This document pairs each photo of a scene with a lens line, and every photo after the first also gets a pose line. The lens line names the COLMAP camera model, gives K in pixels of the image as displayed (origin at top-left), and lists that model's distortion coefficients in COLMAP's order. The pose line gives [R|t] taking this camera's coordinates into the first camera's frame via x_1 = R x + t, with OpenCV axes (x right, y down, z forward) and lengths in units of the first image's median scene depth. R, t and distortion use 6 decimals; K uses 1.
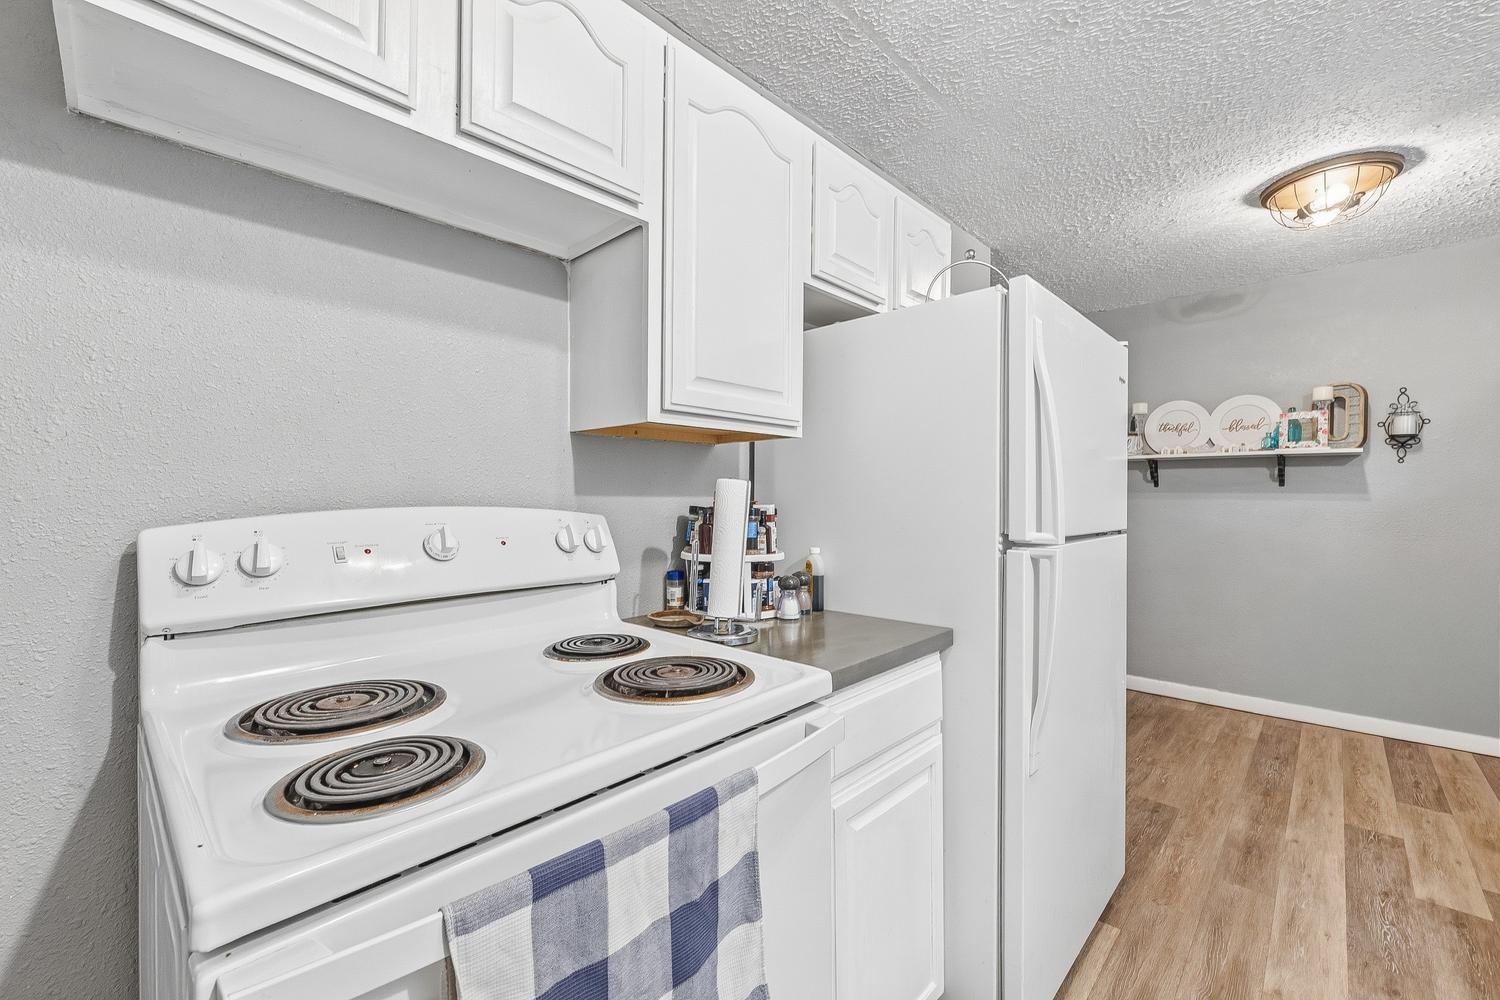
lens RADIAL K [[603.7, 0, 748.6], [0, 603.7, 504.4], [0, 0, 1]] dist [-0.003345, 0.000300]
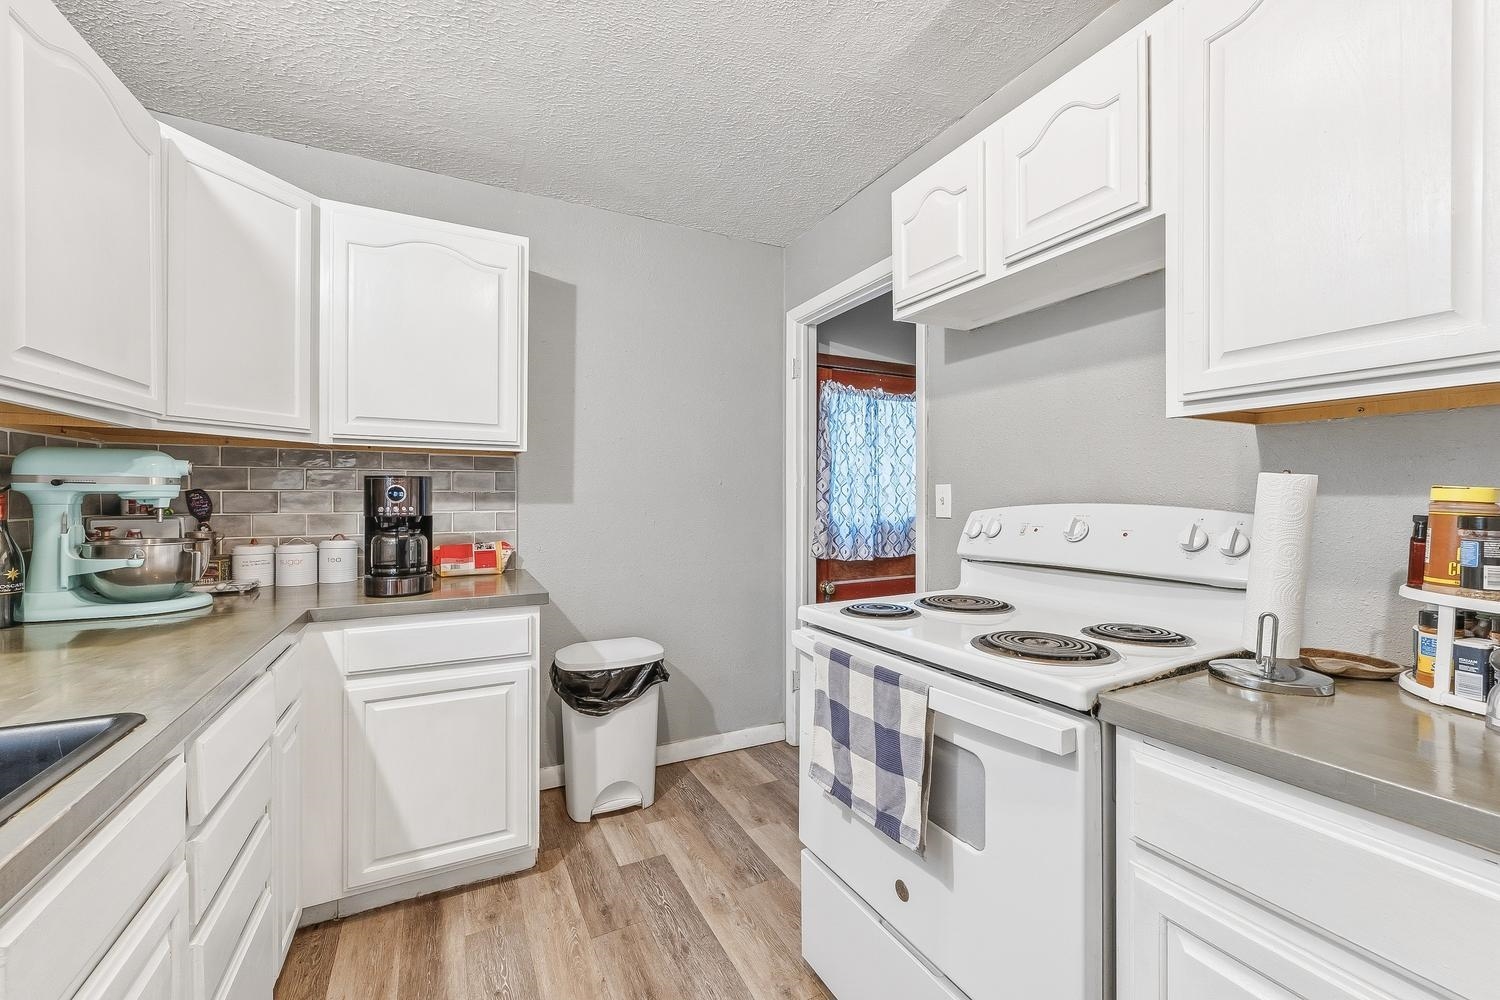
lens RADIAL K [[603.7, 0, 748.8], [0, 603.7, 494.7], [0, 0, 1]] dist [-0.003345, 0.000300]
pose [[-0.326215, -0.001599, -0.945294, 1.277384], [-0.011180, 0.999935, 0.002167, -0.011755], [0.945229, 0.011276, -0.326212, 0.902756]]
